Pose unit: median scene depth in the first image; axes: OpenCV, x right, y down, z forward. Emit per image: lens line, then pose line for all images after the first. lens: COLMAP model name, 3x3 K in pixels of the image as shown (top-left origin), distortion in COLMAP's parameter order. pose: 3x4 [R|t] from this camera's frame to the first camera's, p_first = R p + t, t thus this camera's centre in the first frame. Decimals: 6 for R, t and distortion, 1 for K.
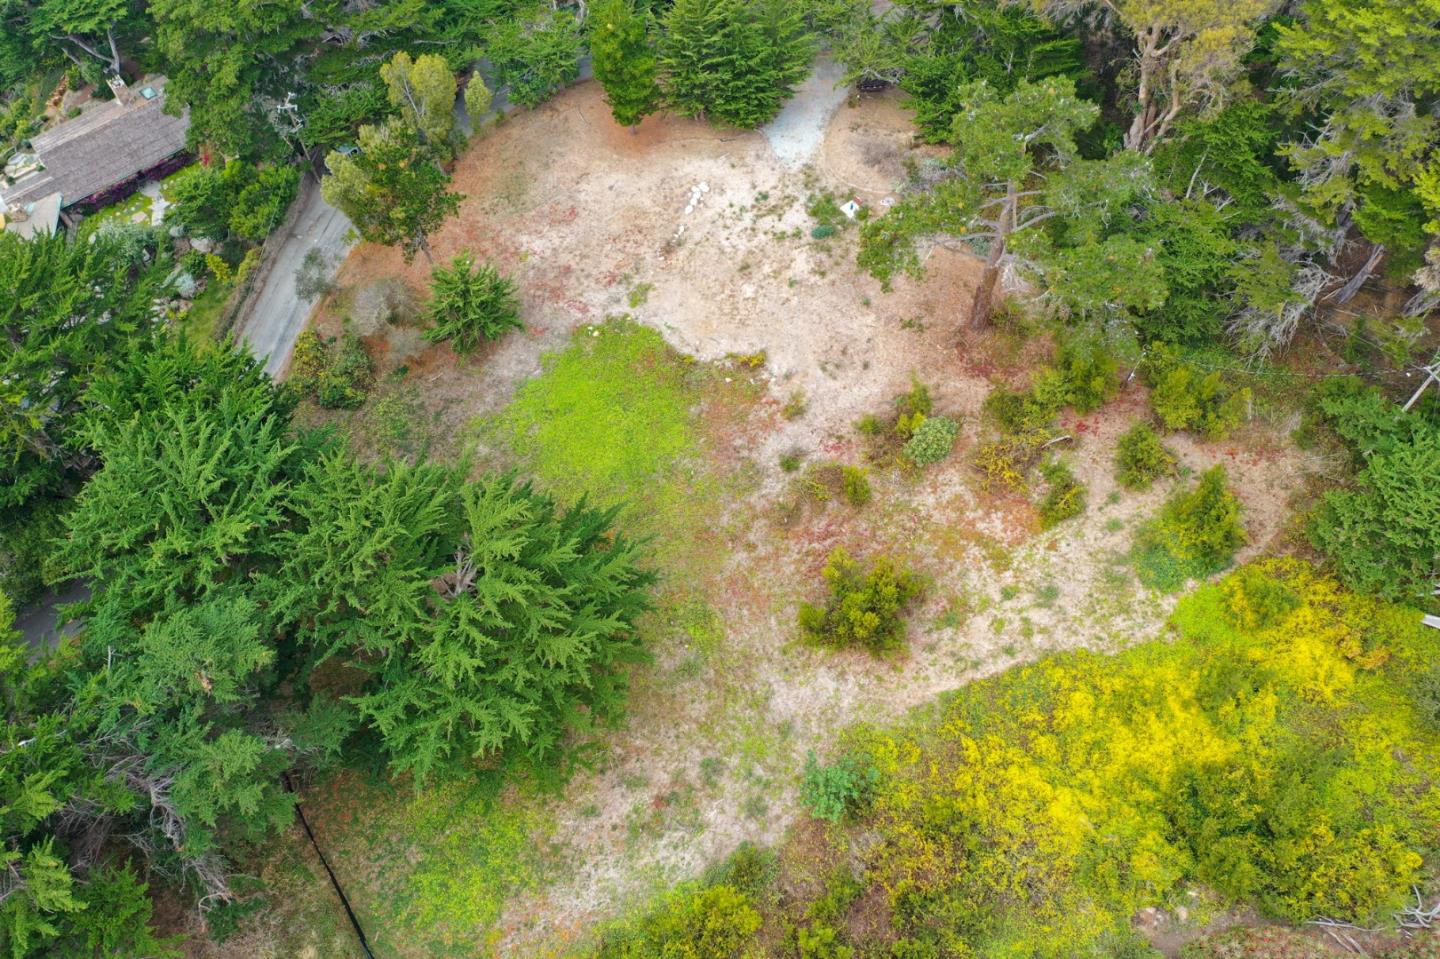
lens RADIAL K [[1127.5, 0, 722.1], [0, 1127.5, 484.8], [0, 0, 1]] dist [-0.013784, -0.003548]
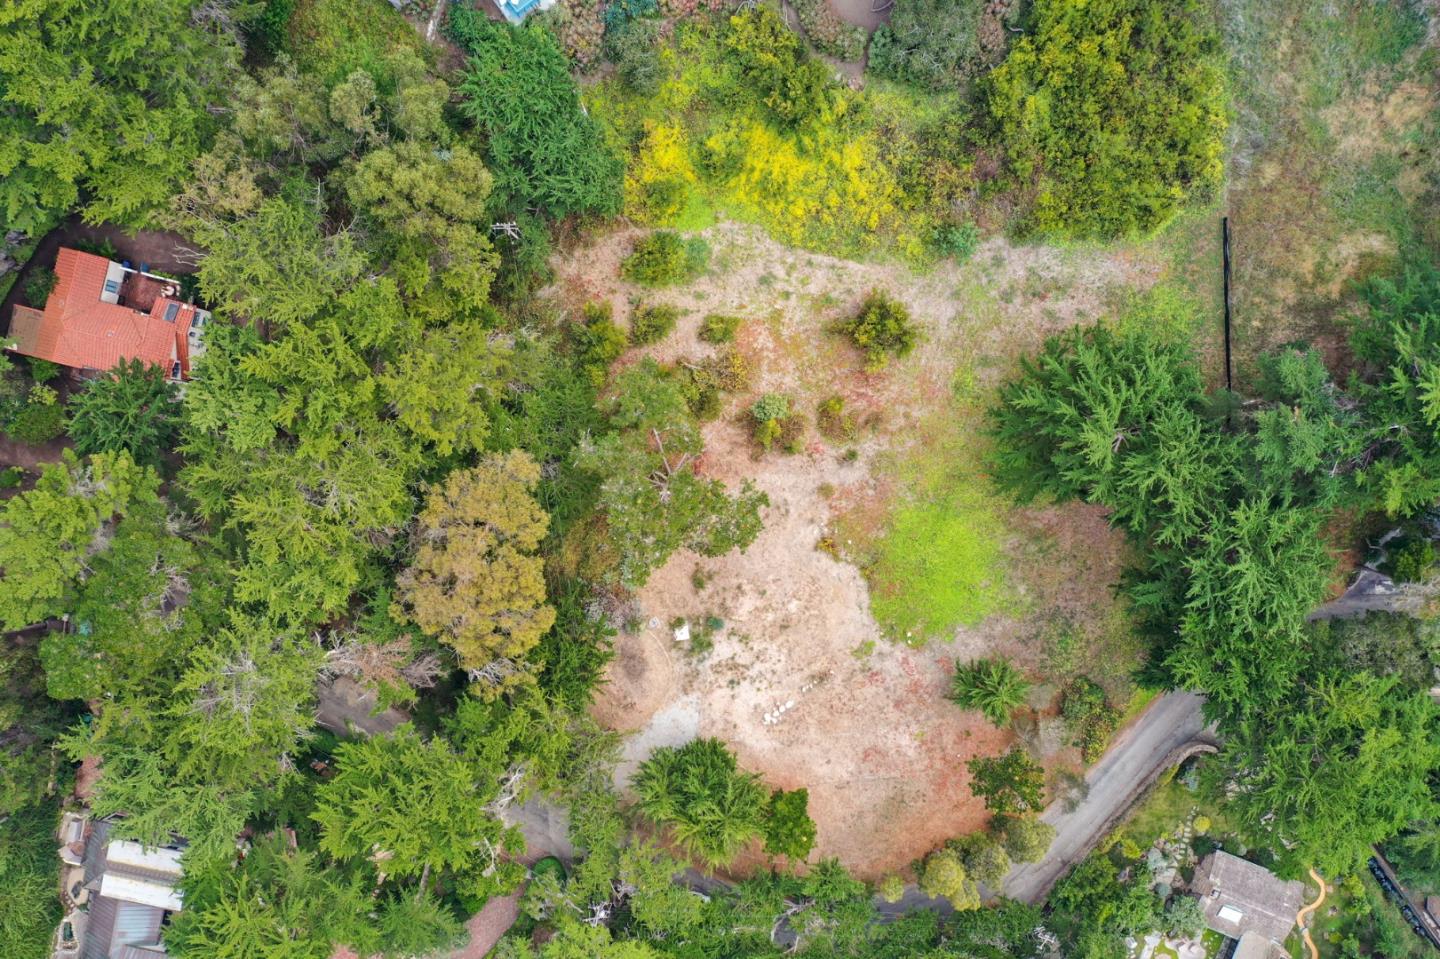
lens RADIAL K [[1127.5, 0, 718.2], [0, 1127.5, 478.0], [0, 0, 1]] dist [-0.013784, -0.003548]
pose [[-0.863658, -0.503804, 0.016619, 0.168788], [0.453020, -0.761298, 0.463895, -0.784264], [-0.221060, 0.408175, 0.885735, -0.222470]]
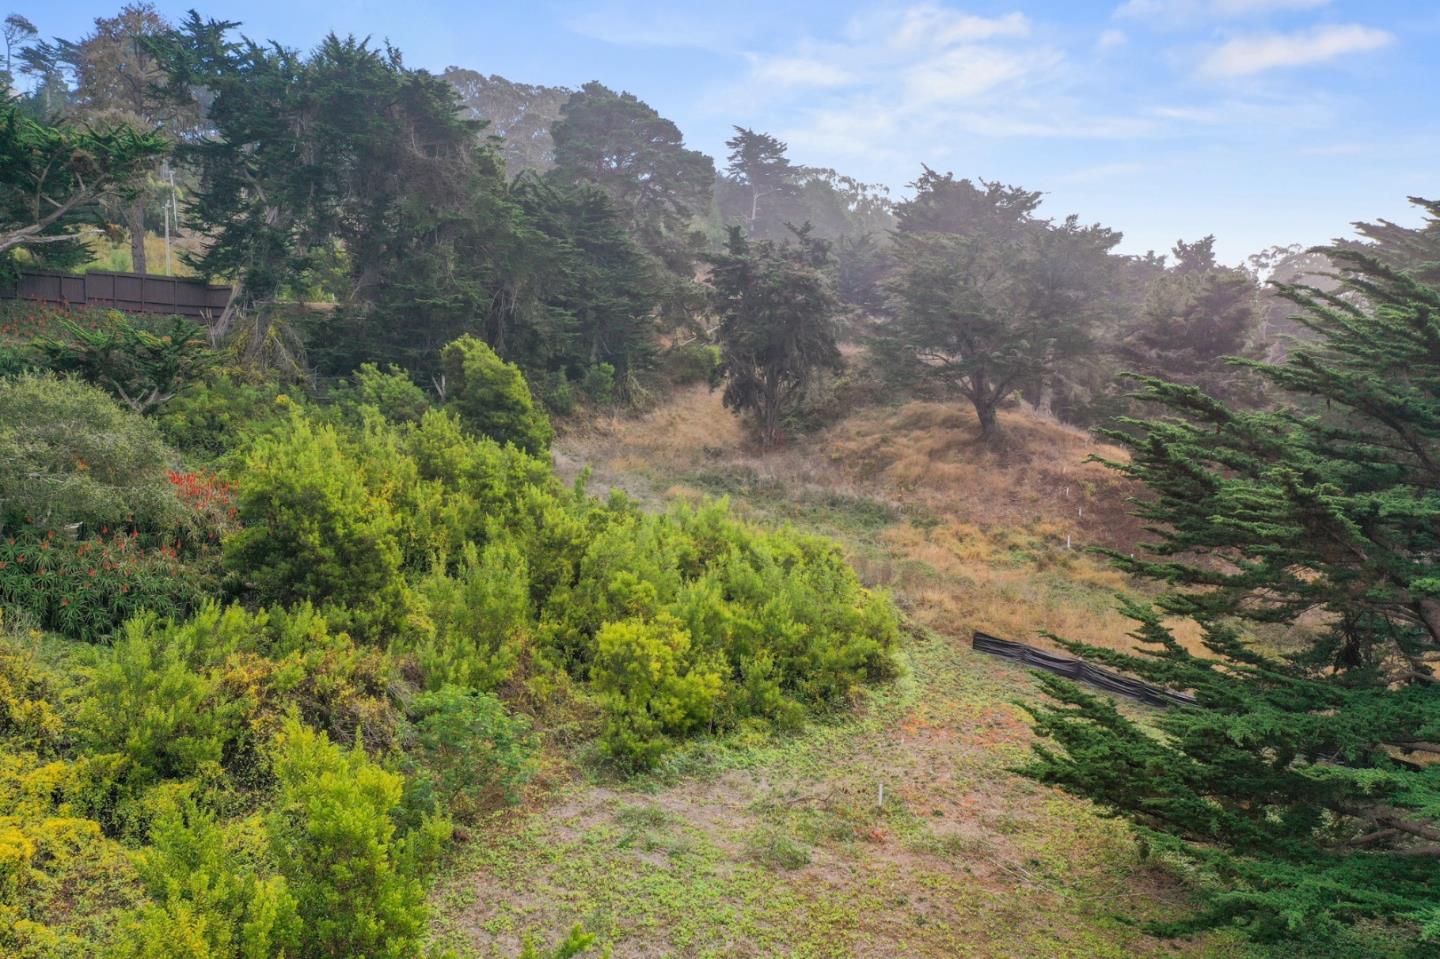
lens RADIAL K [[1127.5, 0, 724.5], [0, 1127.5, 480.7], [0, 0, 1]] dist [-0.013784, -0.003548]
pose [[-0.959584, 0.009870, -0.281251, 0.097219], [-0.250738, 0.423811, 0.870353, -0.108133], [0.127788, 0.905697, -0.404207, 0.897364]]
